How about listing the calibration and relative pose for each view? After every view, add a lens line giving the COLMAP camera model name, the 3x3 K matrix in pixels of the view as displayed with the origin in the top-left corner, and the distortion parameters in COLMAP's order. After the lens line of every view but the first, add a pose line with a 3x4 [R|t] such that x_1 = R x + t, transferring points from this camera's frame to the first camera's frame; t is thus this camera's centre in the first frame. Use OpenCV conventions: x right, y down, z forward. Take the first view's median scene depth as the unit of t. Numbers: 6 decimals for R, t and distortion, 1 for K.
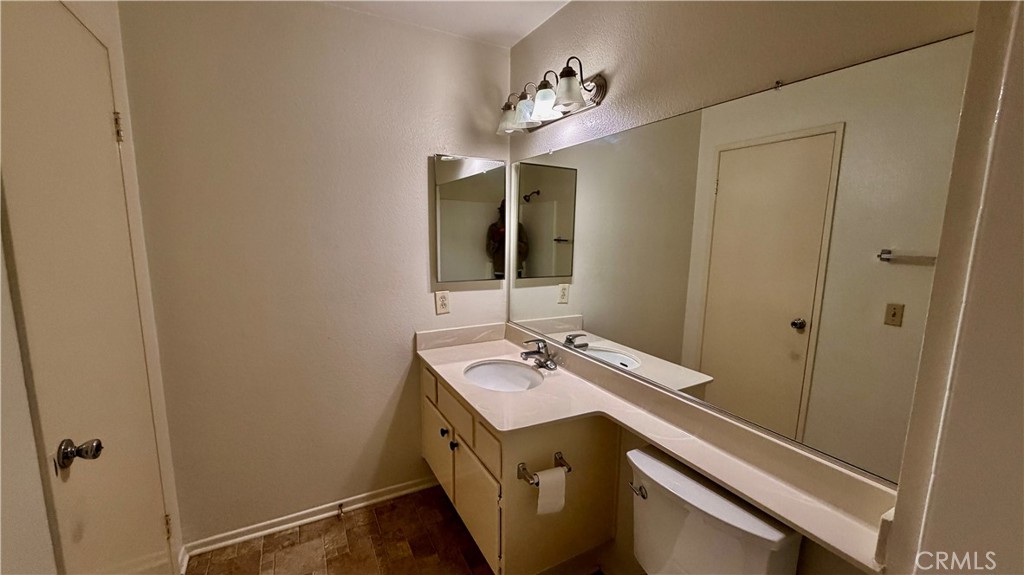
lens RADIAL K [[408.8, 0, 506.5], [0, 408.8, 290.8], [0, 0, 1]] dist [0.001788, 0.000242]
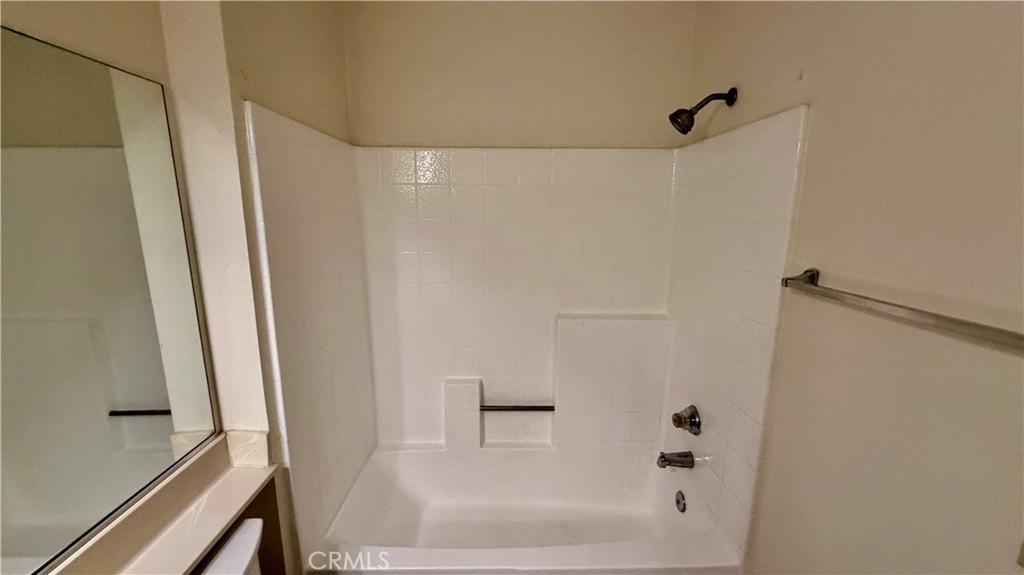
lens RADIAL K [[408.8, 0, 506.5], [0, 408.8, 290.8], [0, 0, 1]] dist [0.001788, 0.000242]
pose [[0.885383, 0.076013, -0.458605, 0.177104], [-0.056946, 0.996845, 0.055286, -0.254207], [0.461361, -0.022833, 0.886919, 1.505902]]
